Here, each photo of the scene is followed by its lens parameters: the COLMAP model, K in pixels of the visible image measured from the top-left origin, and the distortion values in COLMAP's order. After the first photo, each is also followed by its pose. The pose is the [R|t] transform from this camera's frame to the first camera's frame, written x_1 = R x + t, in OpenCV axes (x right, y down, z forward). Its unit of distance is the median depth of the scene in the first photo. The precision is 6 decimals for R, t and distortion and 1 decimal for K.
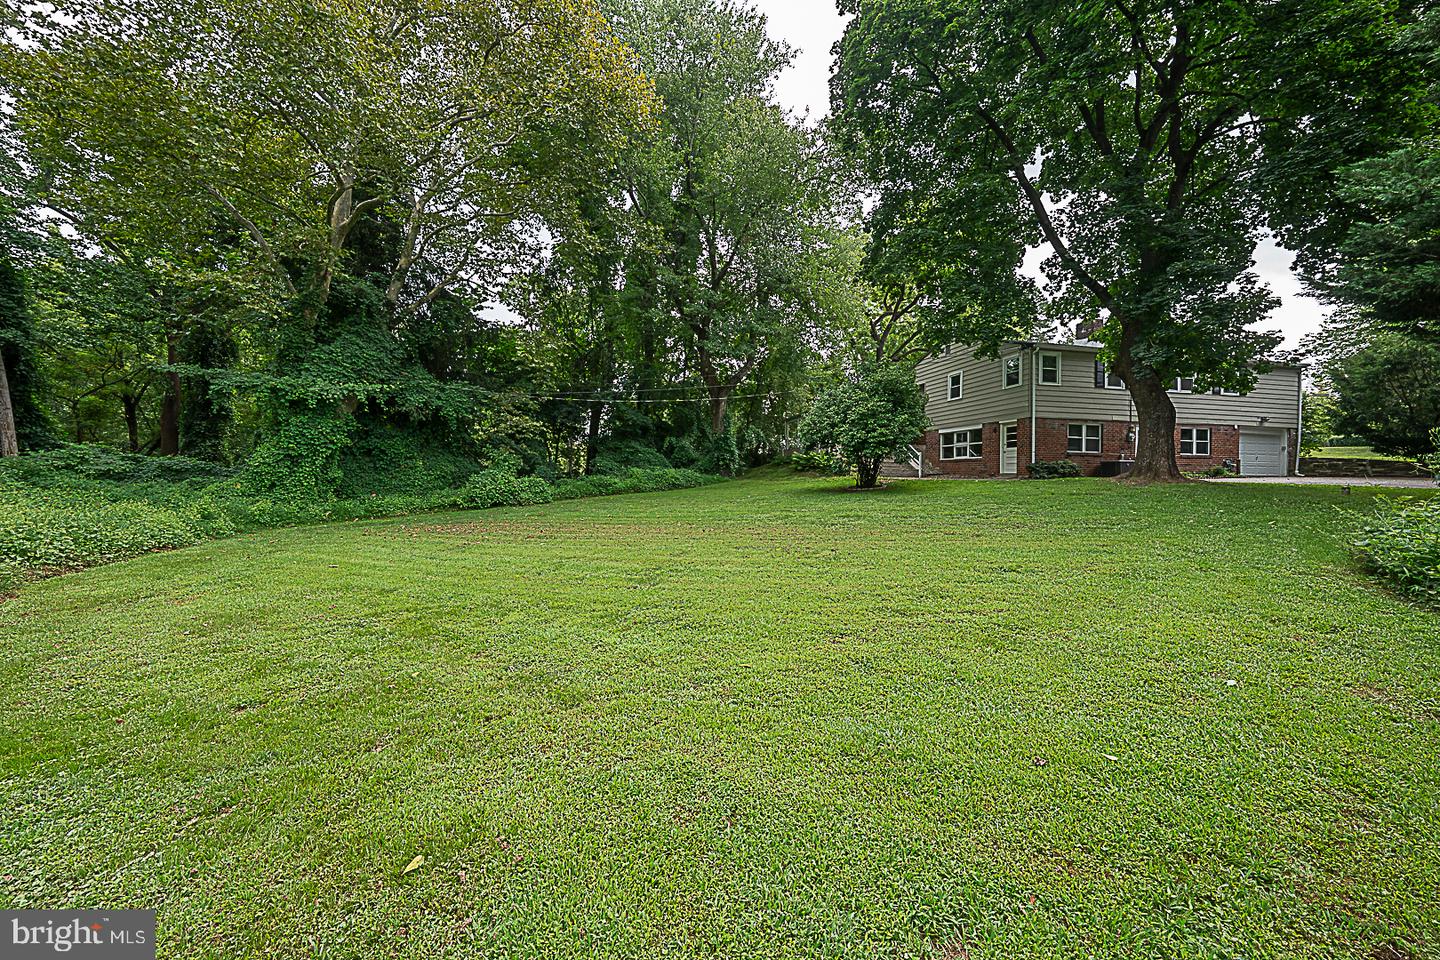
lens RADIAL K [[494.9, 0, 720.0], [0, 494.9, 480.0], [0, 0, 1]] dist [-0.023460, 0.004187]
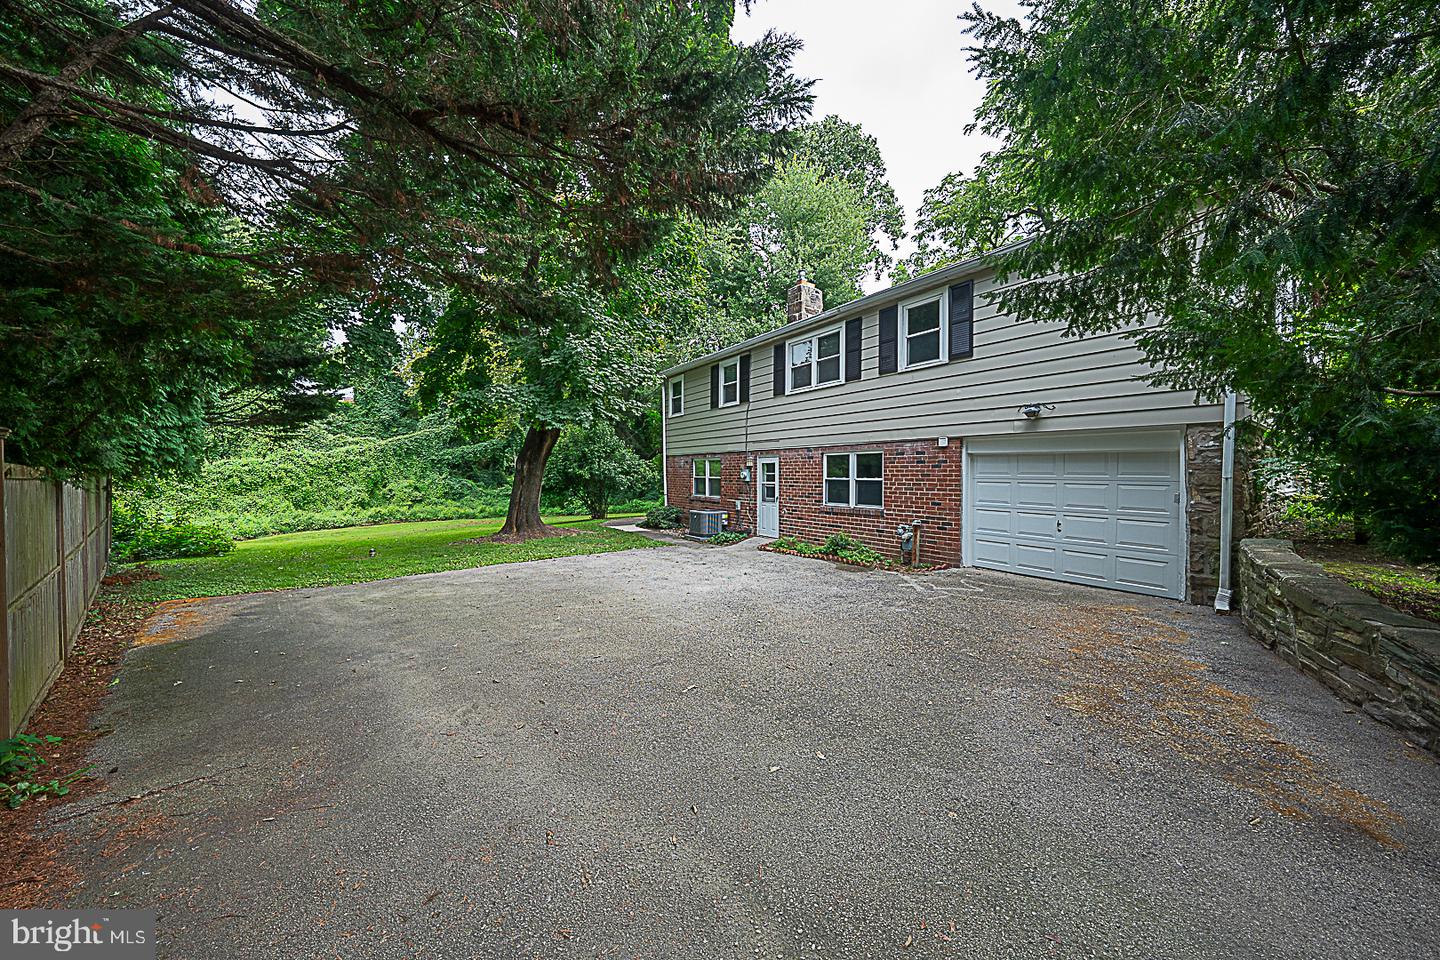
lens RADIAL K [[494.9, 0, 720.0], [0, 494.9, 480.0], [0, 0, 1]] dist [-0.023460, 0.004187]
pose [[0.379447, 0.004663, -0.925202, 1.457329], [-0.015298, 0.999882, -0.001235, -0.080678], [0.925087, 0.014623, 0.379474, 0.723810]]
